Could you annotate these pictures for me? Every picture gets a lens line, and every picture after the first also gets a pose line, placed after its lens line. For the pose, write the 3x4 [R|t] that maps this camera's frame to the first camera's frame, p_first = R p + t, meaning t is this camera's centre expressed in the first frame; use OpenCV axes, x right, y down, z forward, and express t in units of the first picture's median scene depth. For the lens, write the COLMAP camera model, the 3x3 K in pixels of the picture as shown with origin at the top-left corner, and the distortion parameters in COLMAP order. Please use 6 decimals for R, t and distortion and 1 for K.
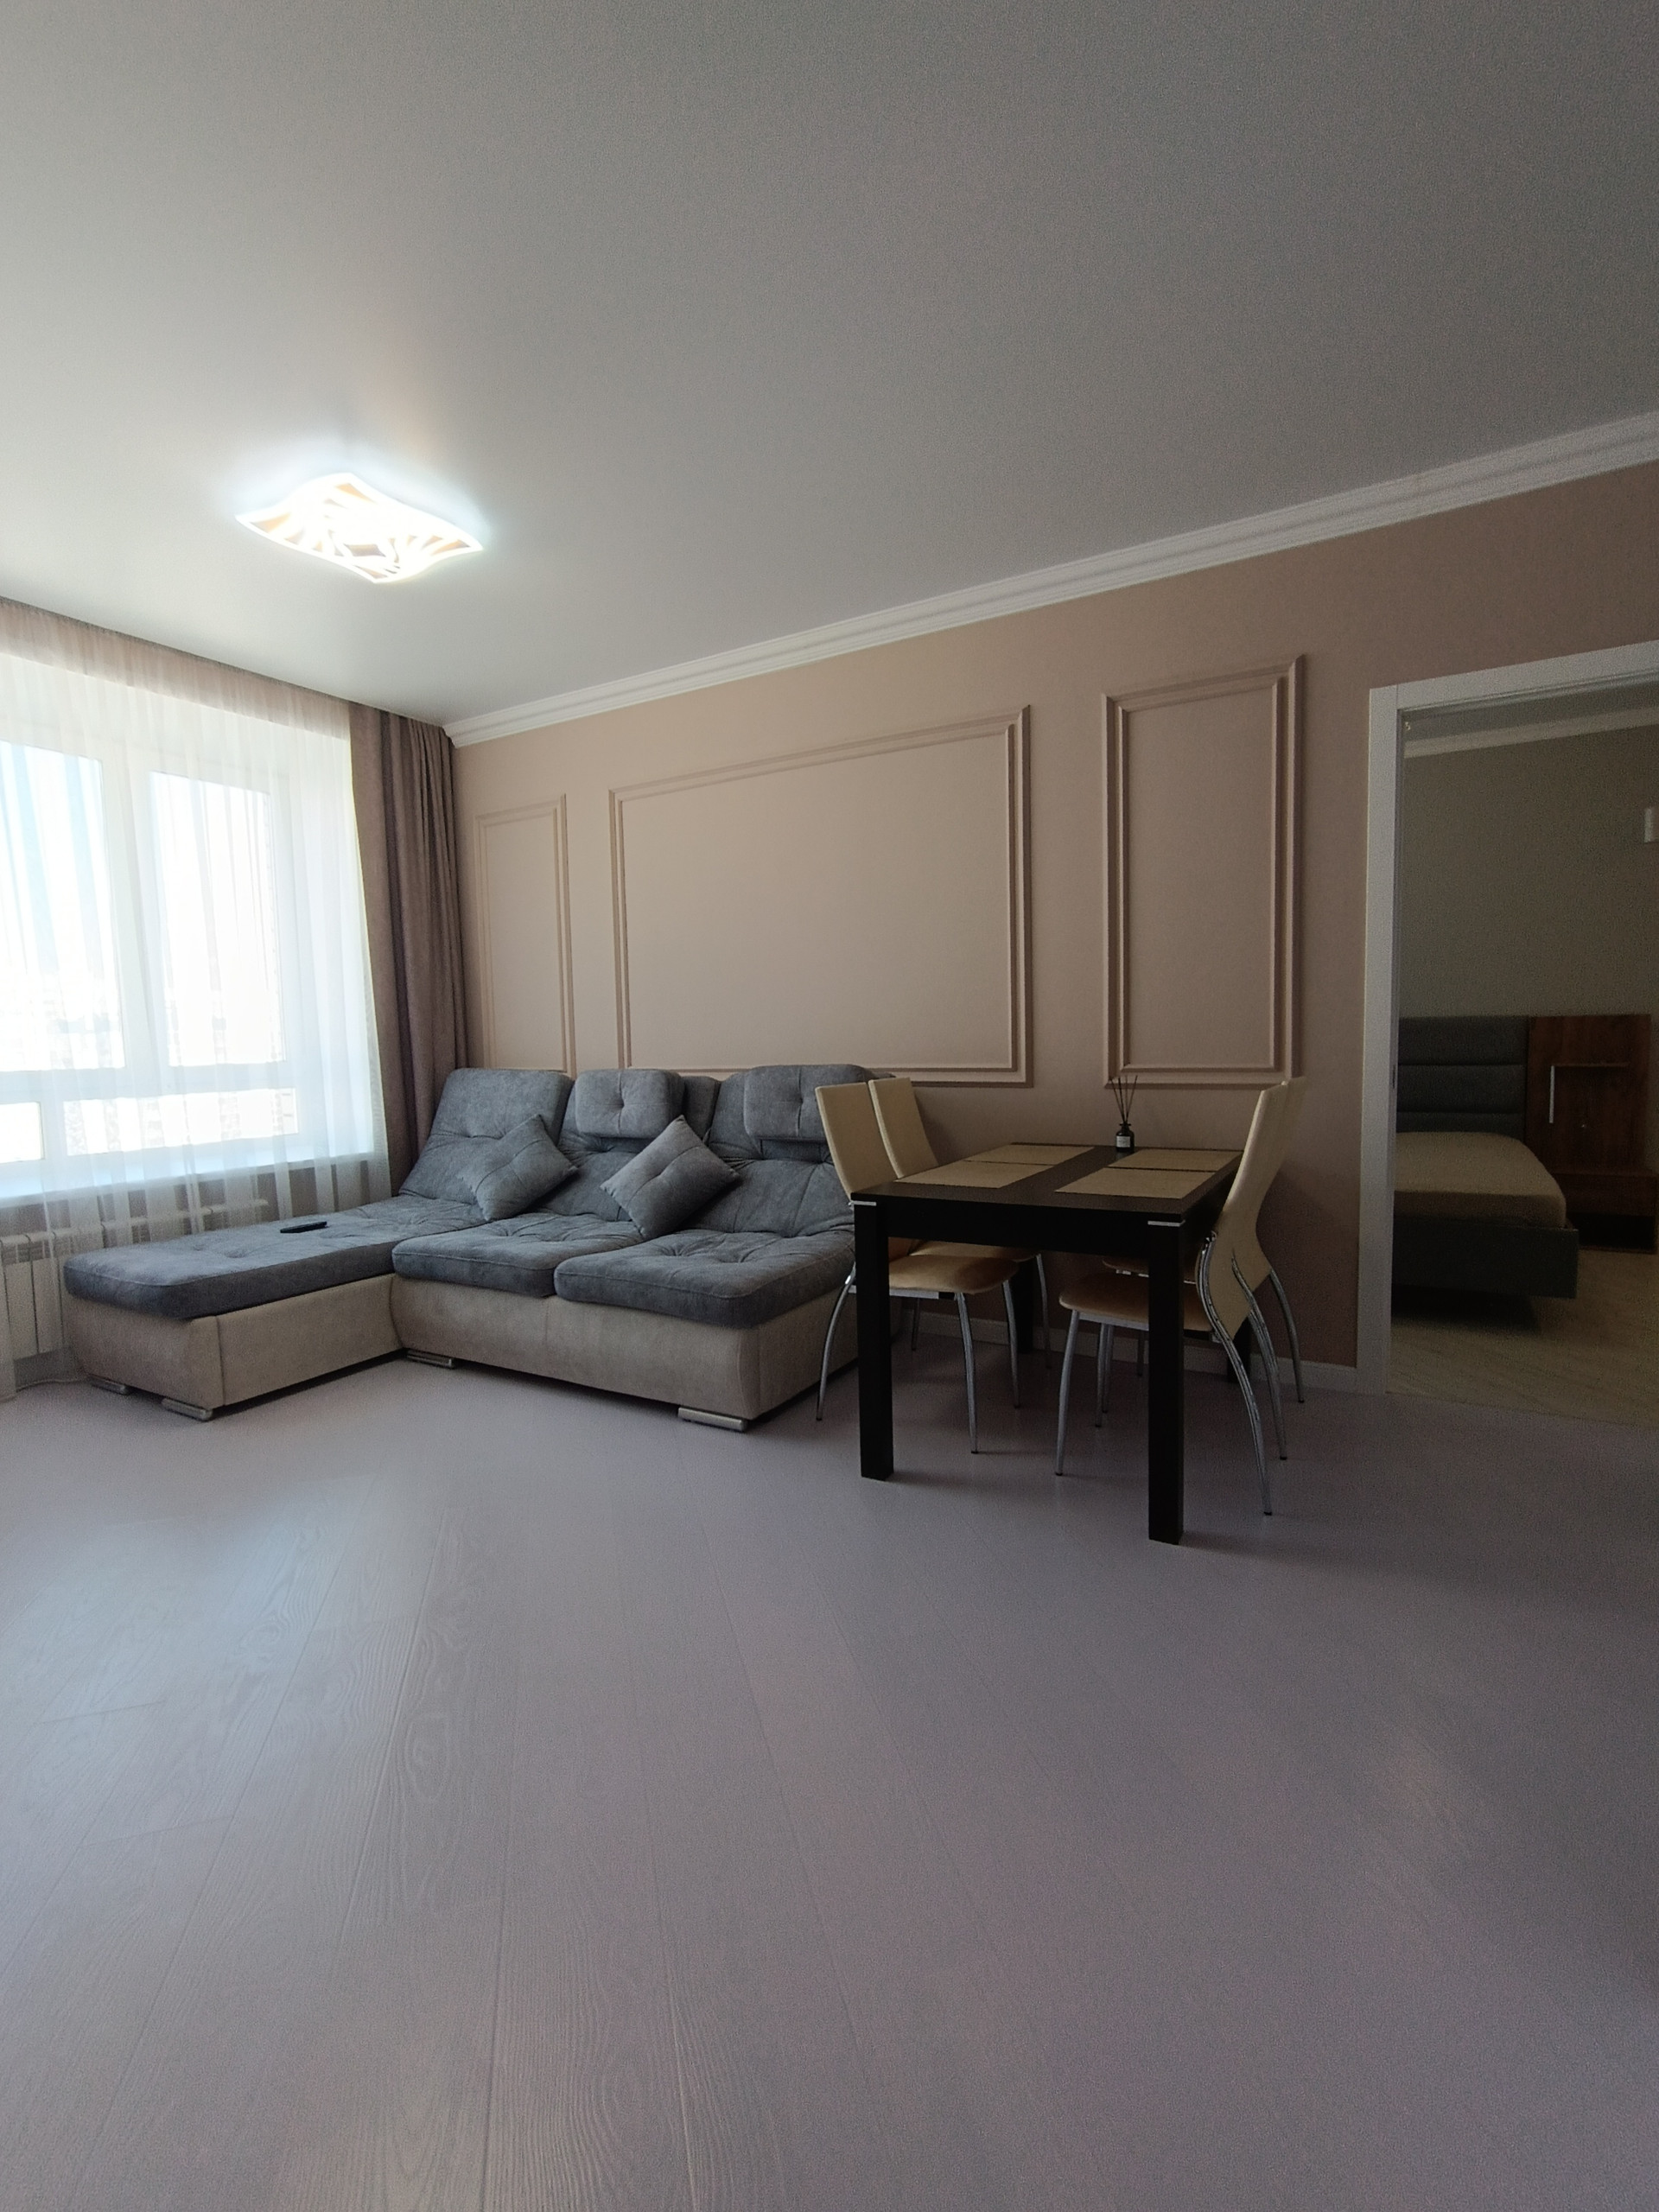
lens RADIAL K [[1020.5, 0, 829.5], [0, 1020.5, 1106.0], [0, 0, 1]] dist [-0.001308, -0.000142]
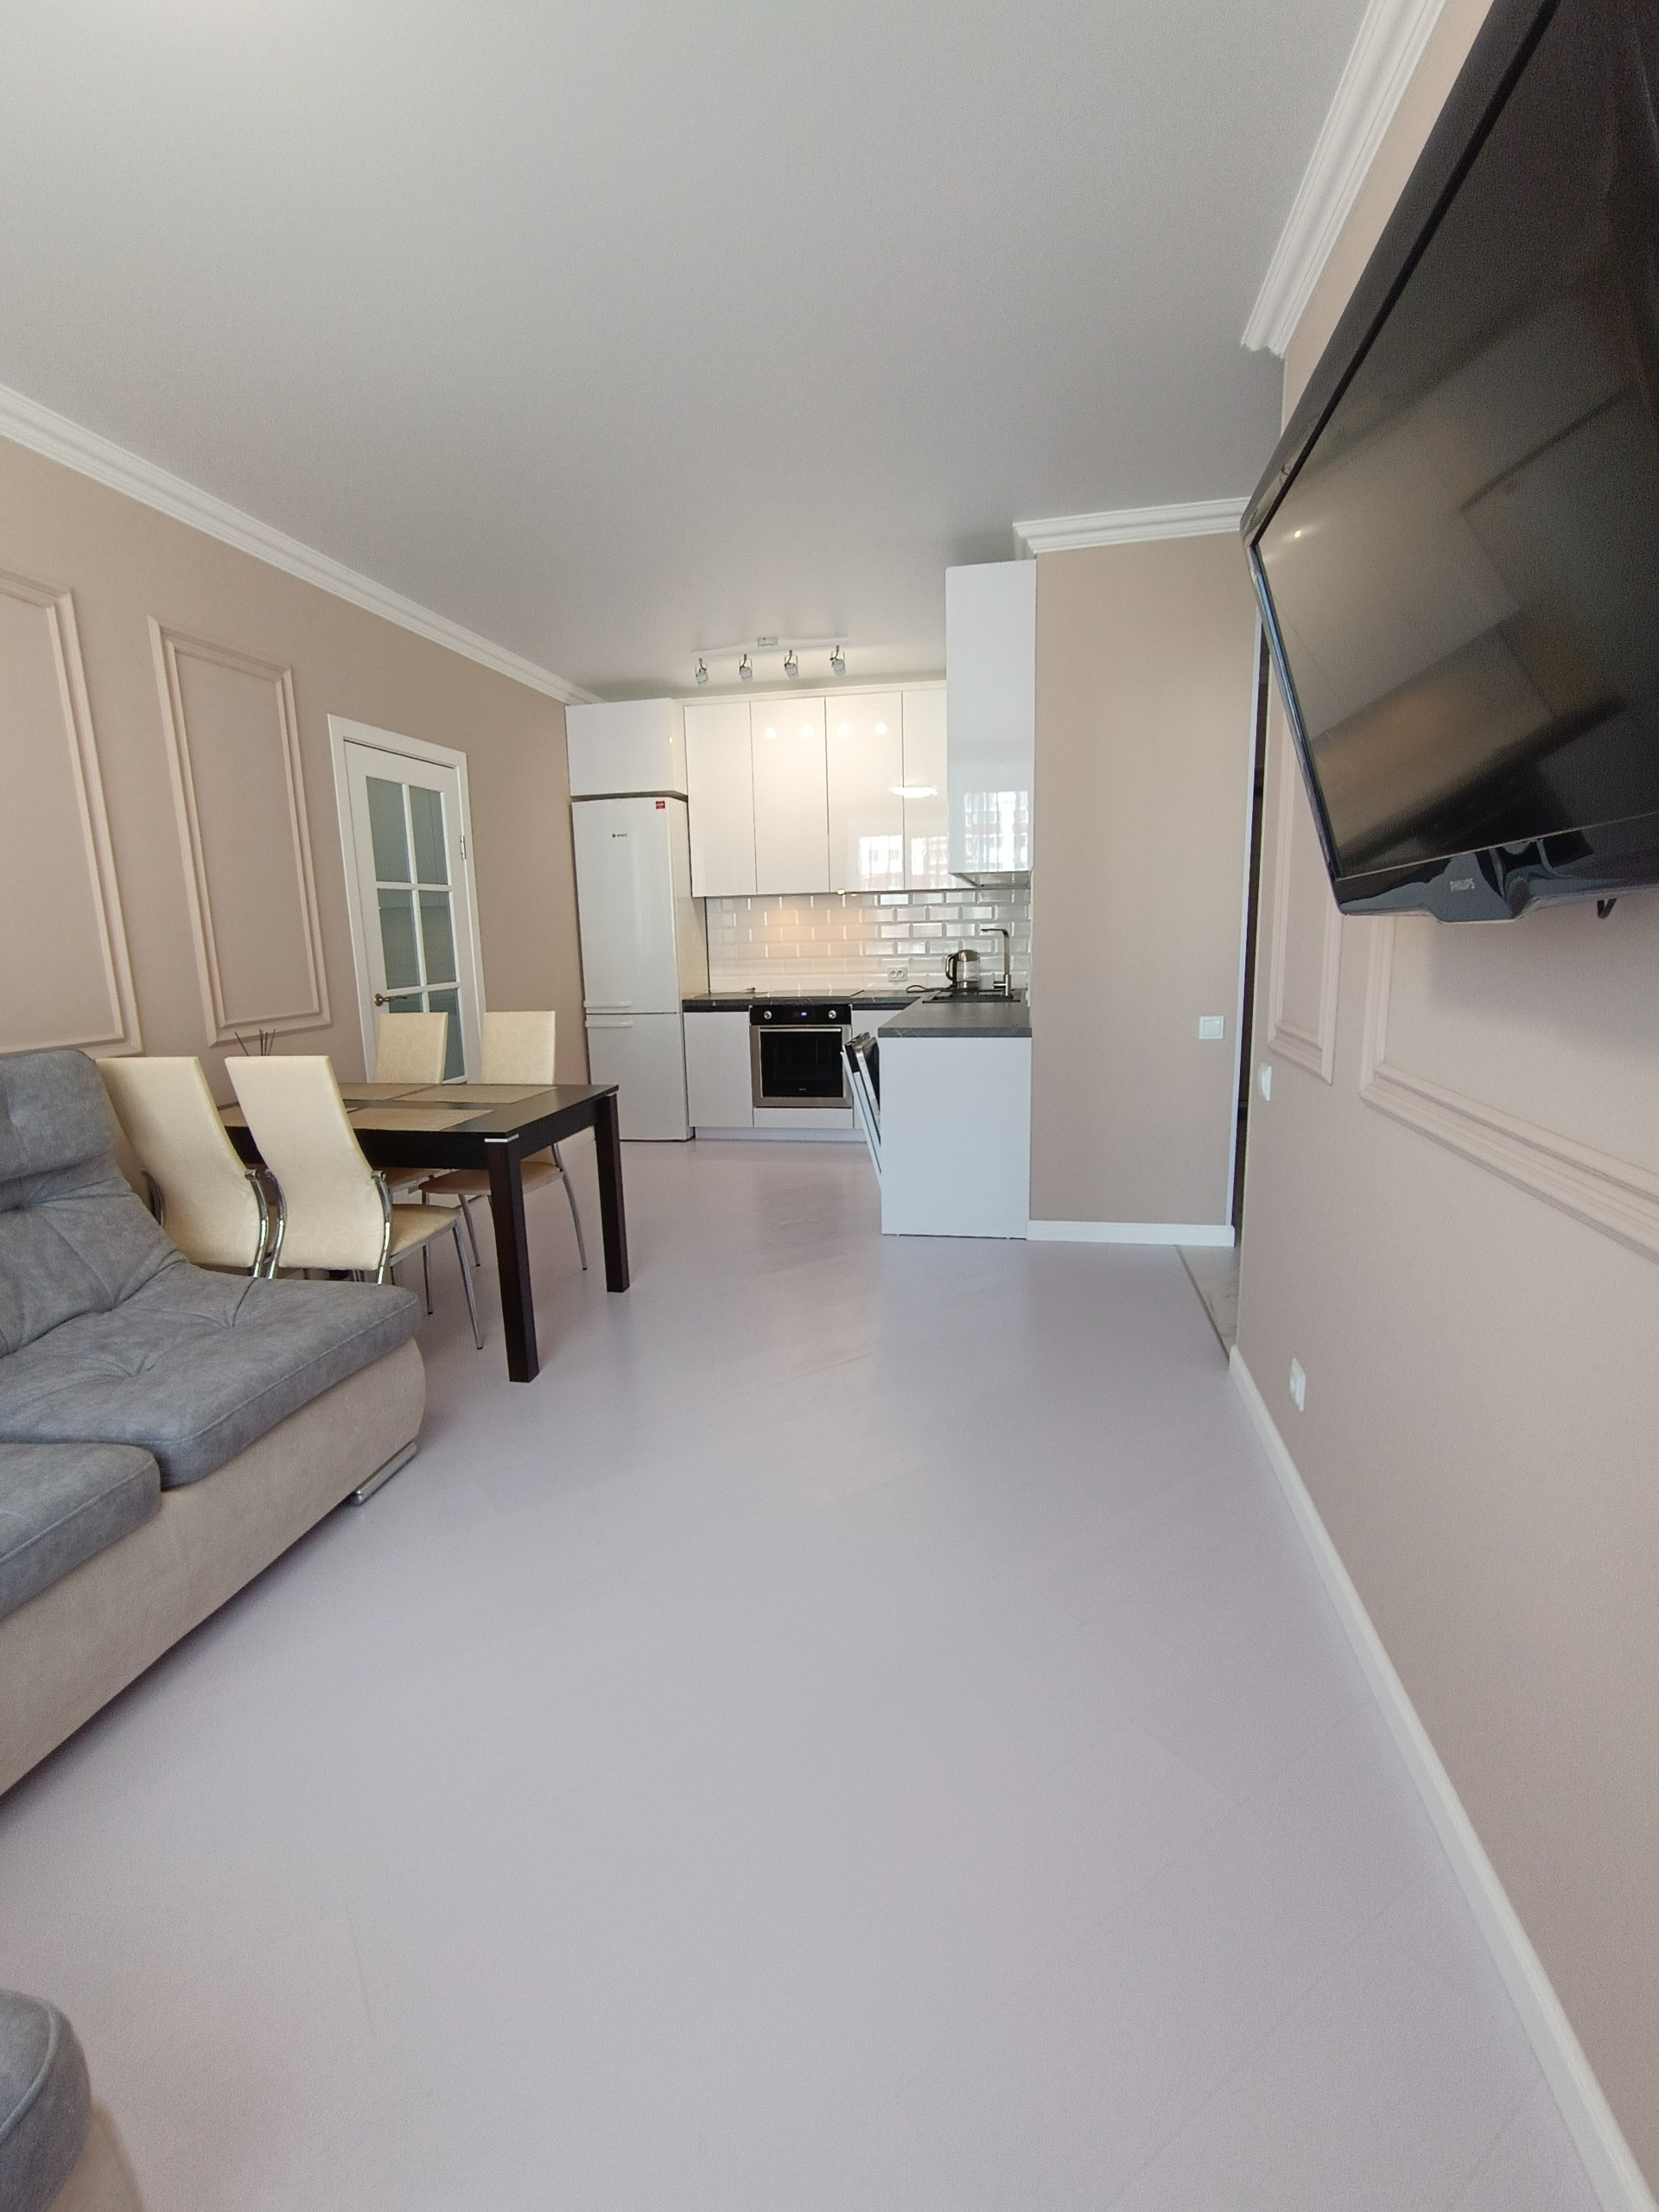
lens RADIAL K [[1020.5, 0, 829.5], [0, 1020.5, 1106.0], [0, 0, 1]] dist [-0.001308, -0.000142]
pose [[-0.332031, -0.140573, 0.932735, -0.562293], [0.113470, 0.975700, 0.187441, -0.052860], [-0.936419, 0.168074, -0.308012, 0.516078]]
